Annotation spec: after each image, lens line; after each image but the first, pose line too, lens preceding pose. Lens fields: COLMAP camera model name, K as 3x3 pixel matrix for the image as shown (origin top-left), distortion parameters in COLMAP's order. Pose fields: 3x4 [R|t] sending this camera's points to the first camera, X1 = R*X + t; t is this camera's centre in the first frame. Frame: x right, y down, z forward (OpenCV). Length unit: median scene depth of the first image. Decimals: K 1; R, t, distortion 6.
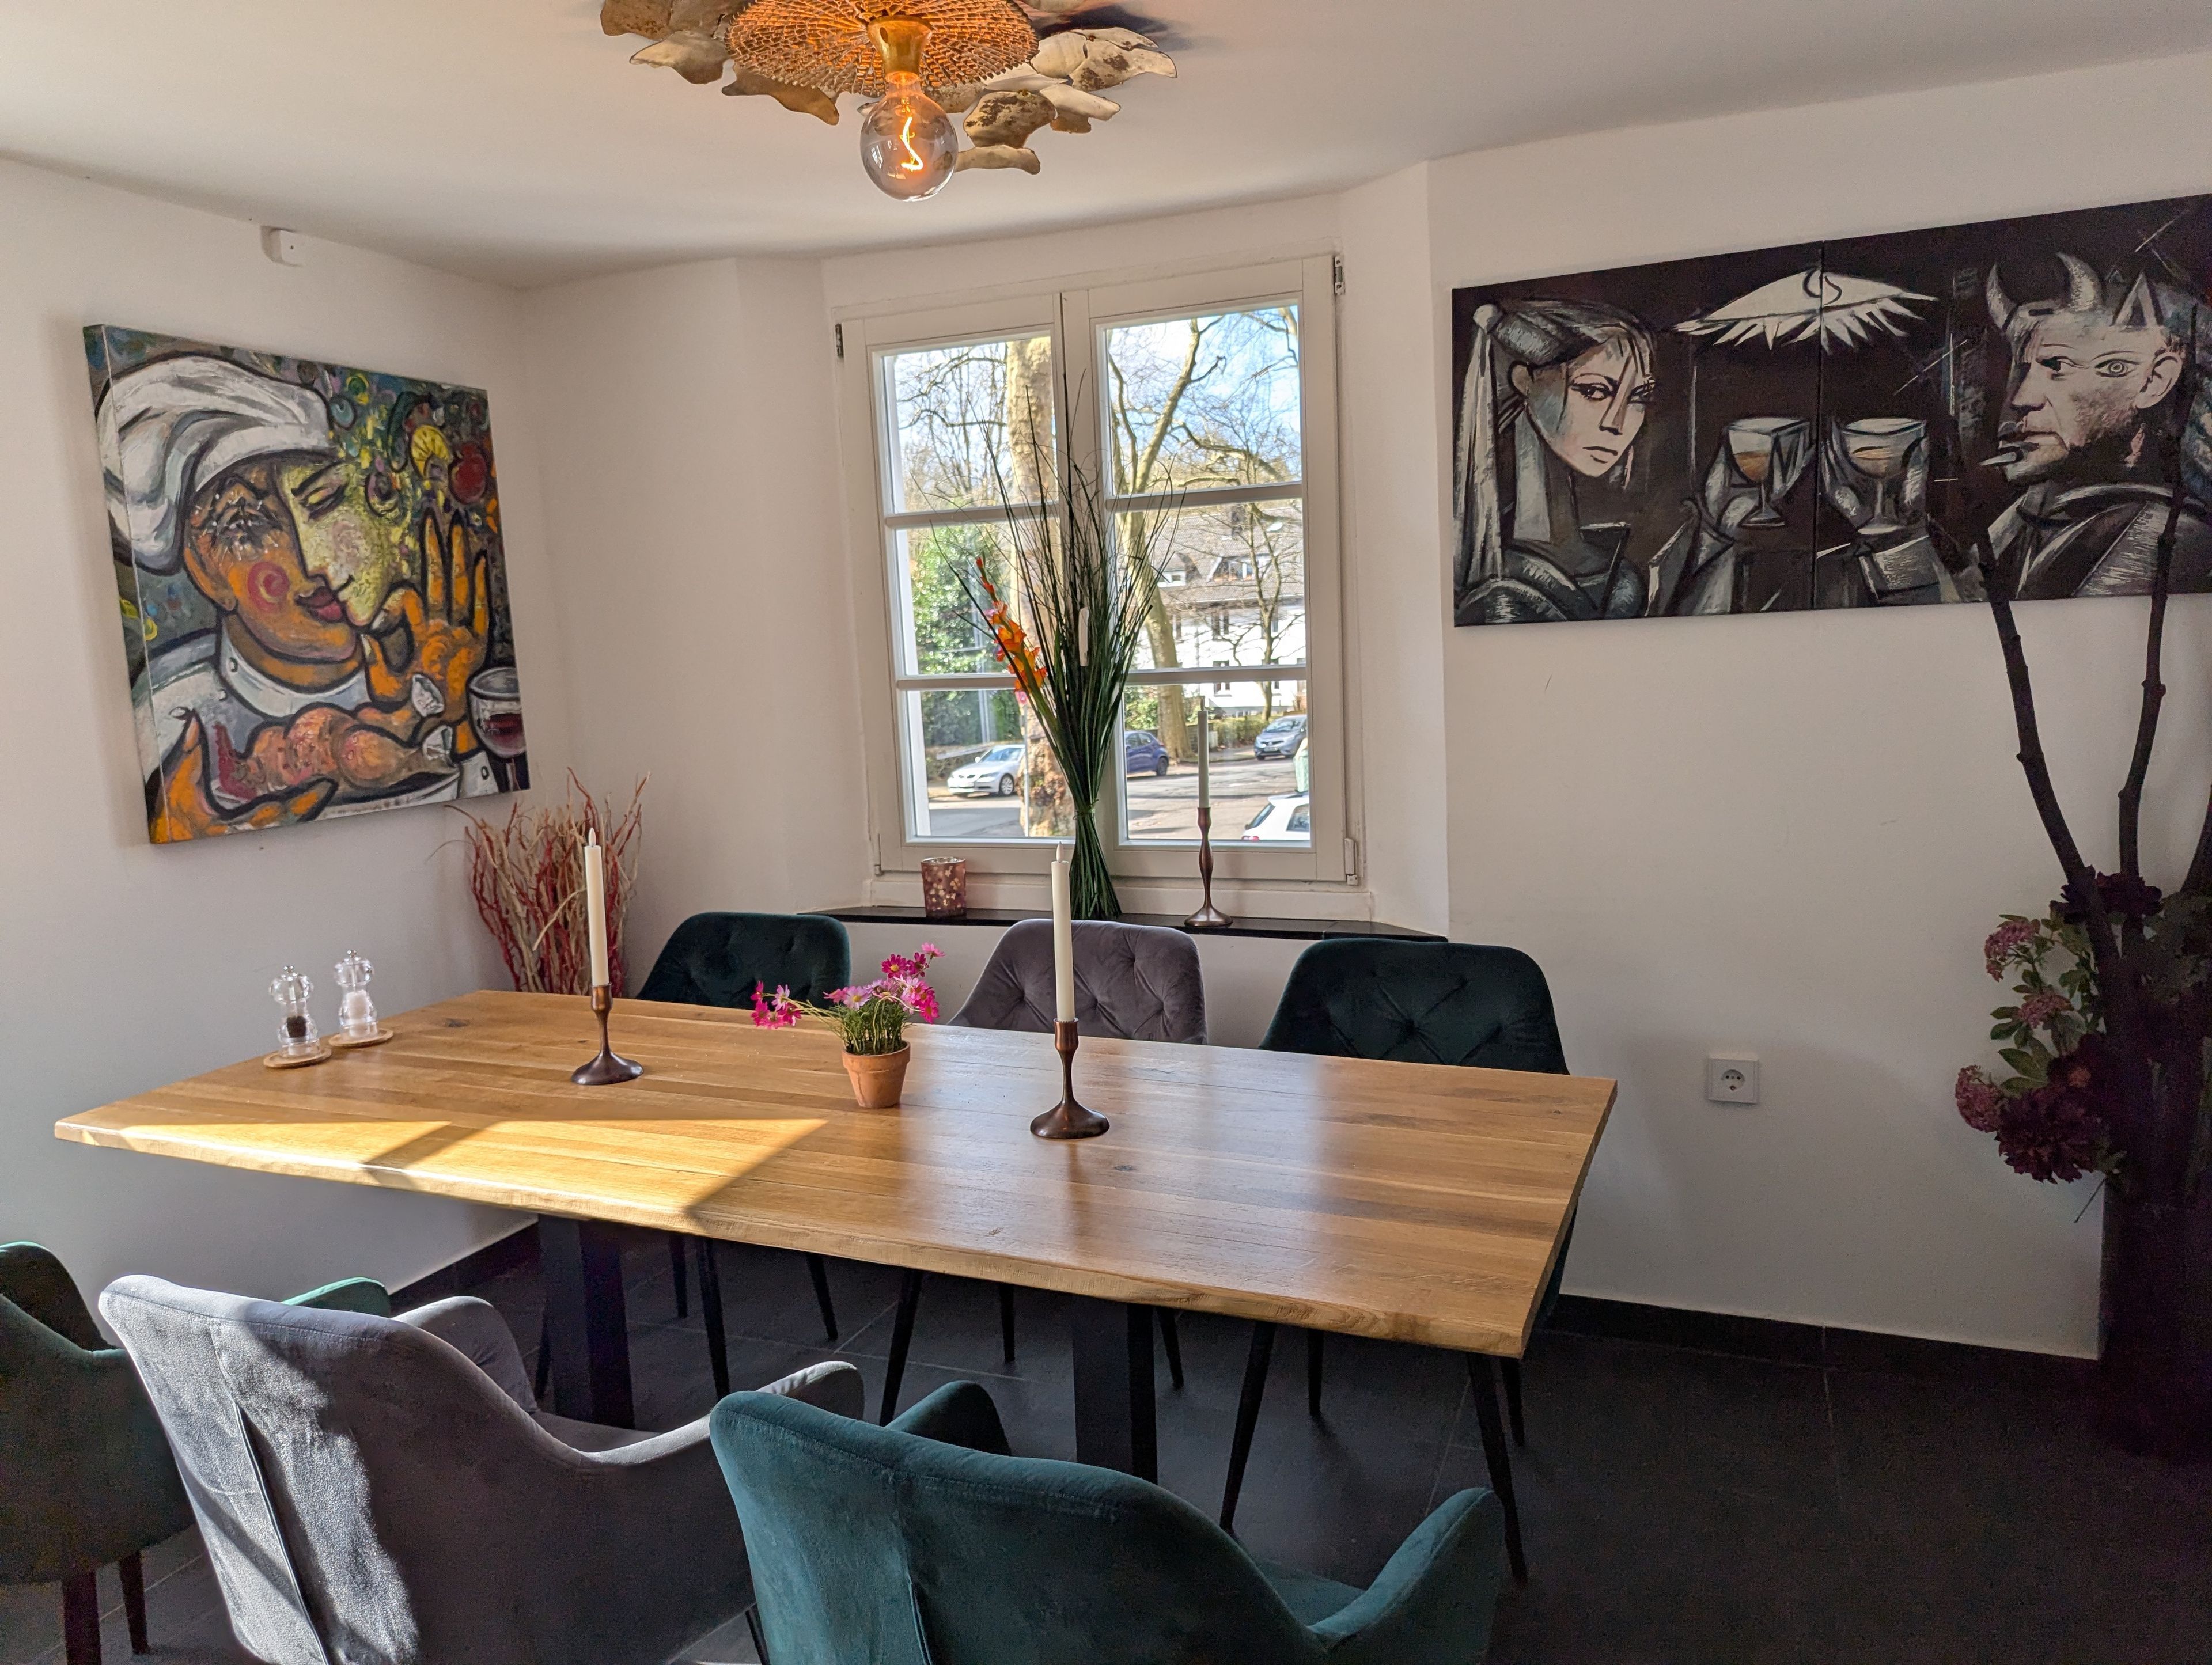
lens RADIAL K [[1511.0, 0, 1106.0], [0, 1511.0, 832.5], [0, 0, 1]] dist [0.056755, -0.083739]
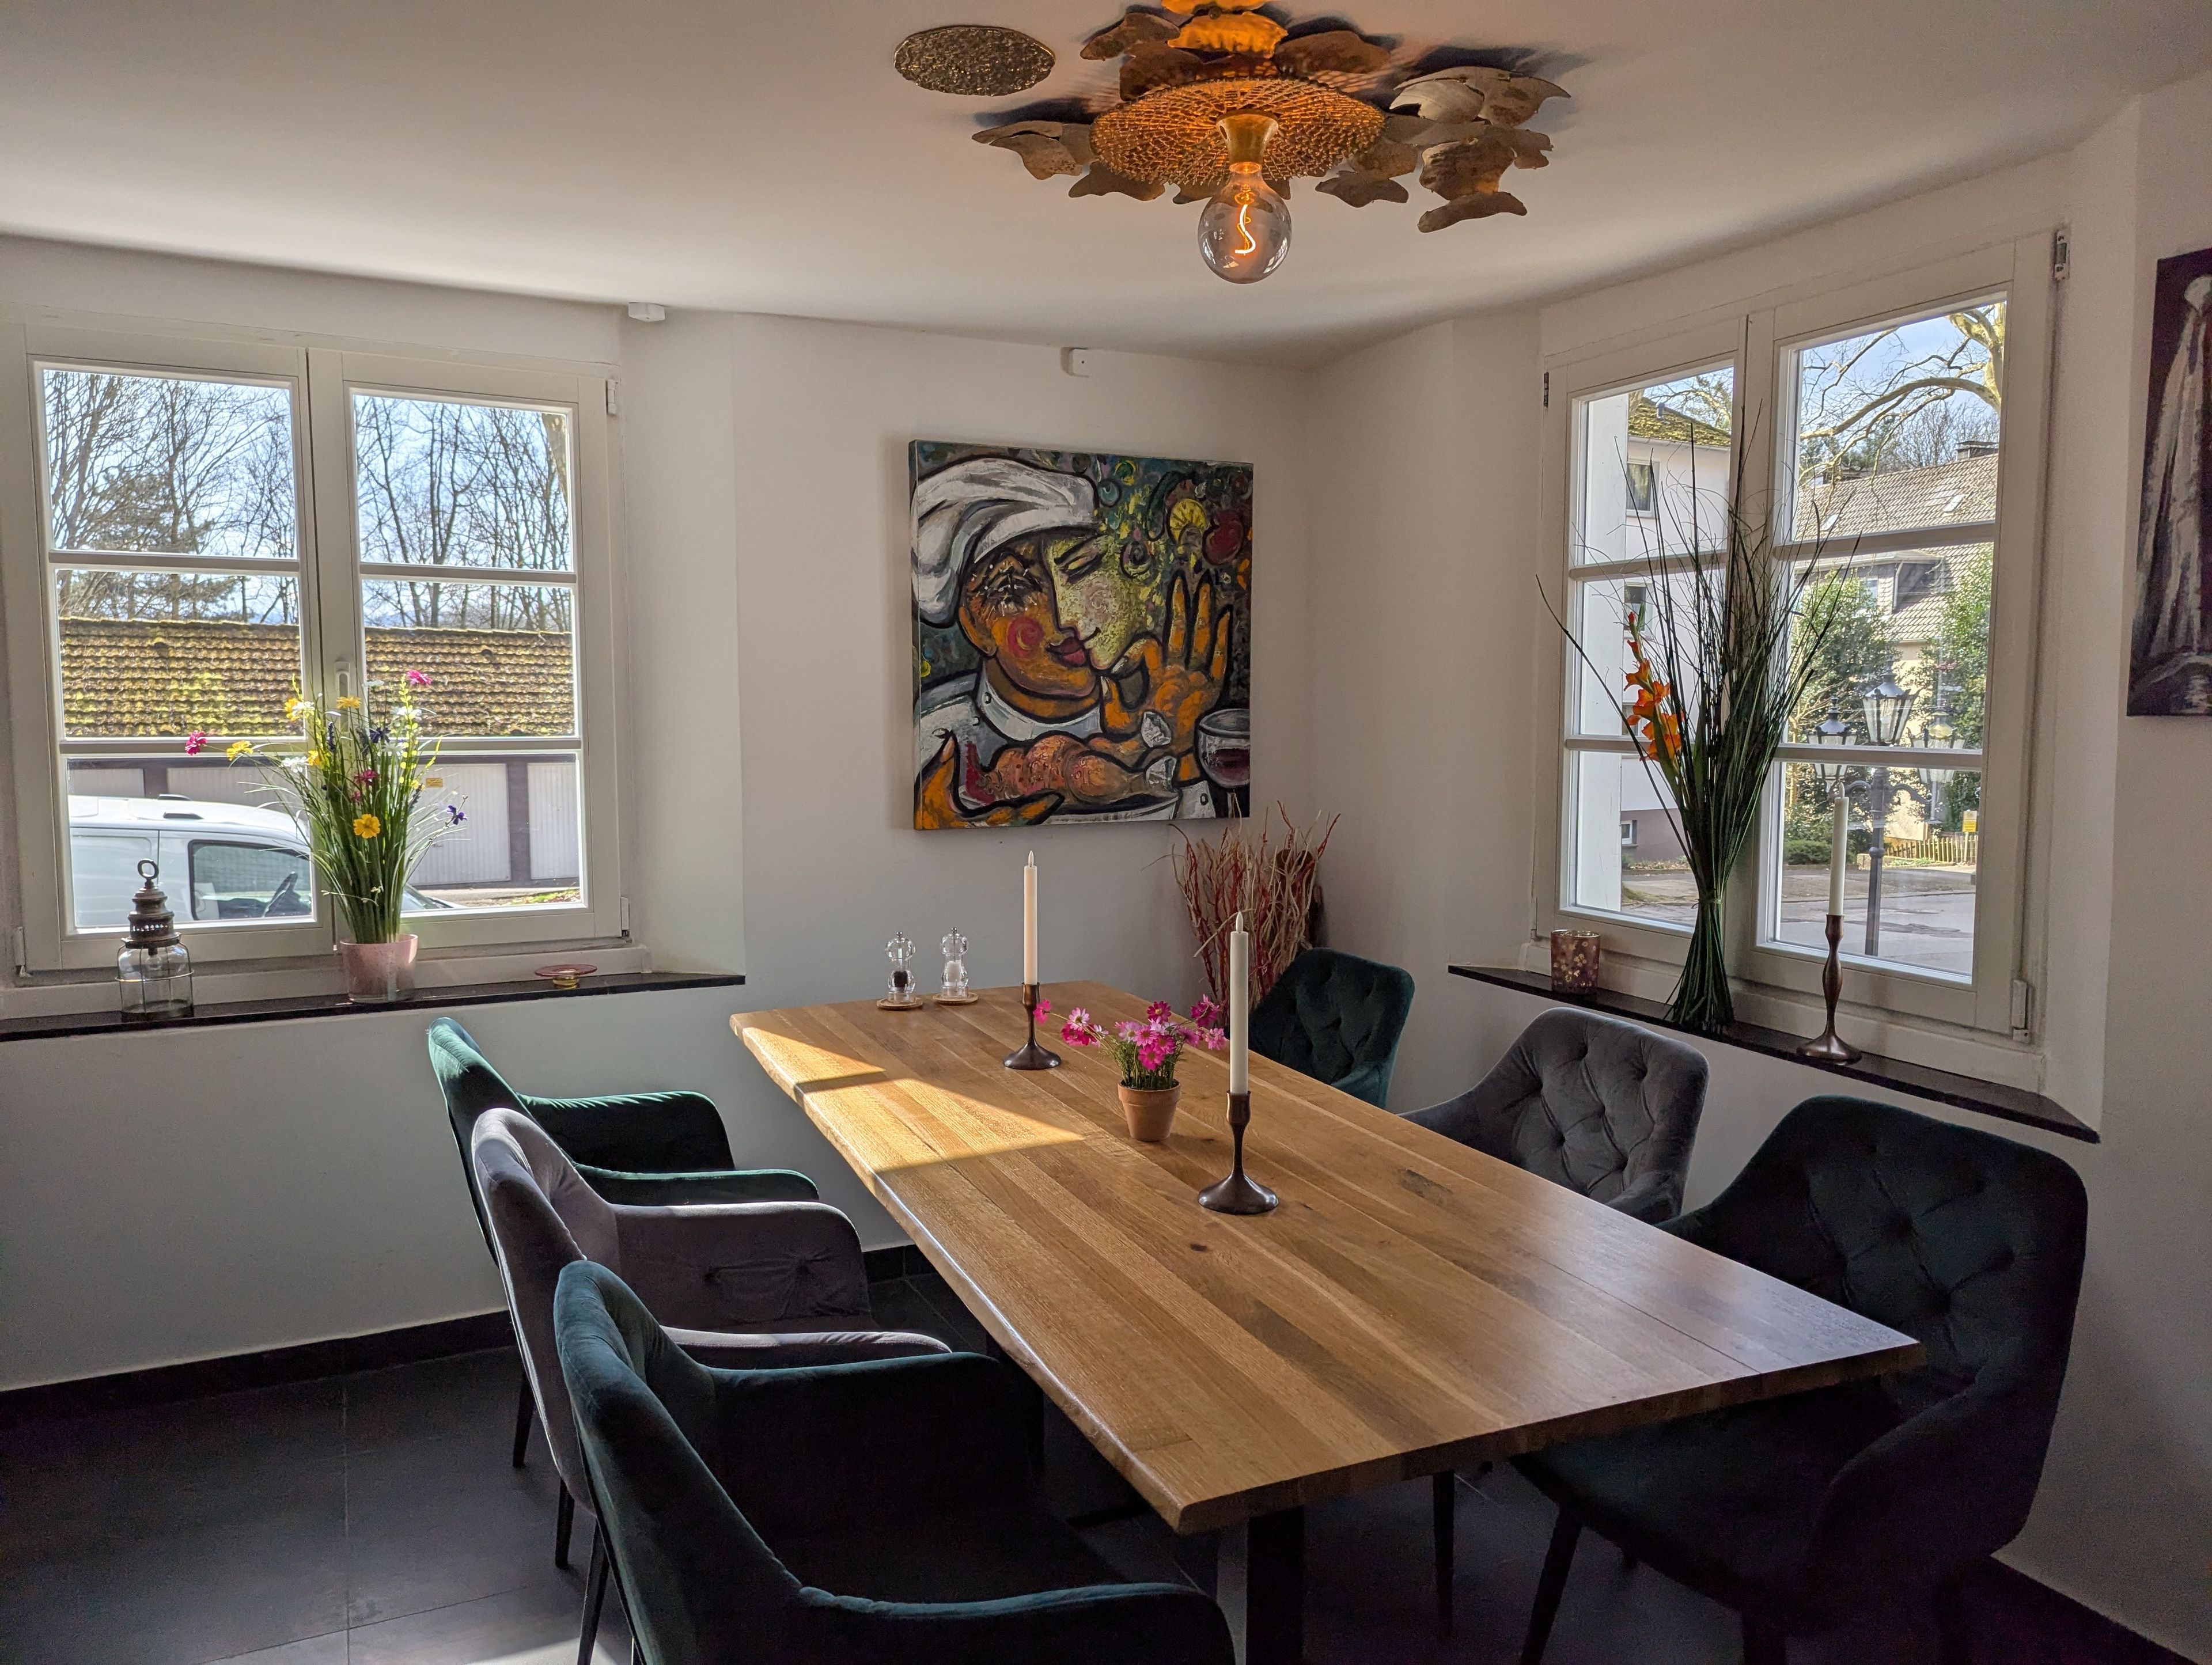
lens RADIAL K [[1502.4, 0, 1102.7], [0, 1502.4, 873.4], [0, 0, 1]] dist [0.004618, -0.018761]
pose [[0.735745, 0.120478, -0.666457, 0.333431], [-0.116780, 0.991879, 0.050385, -0.035863], [0.667114, 0.040758, 0.743839, 0.122076]]
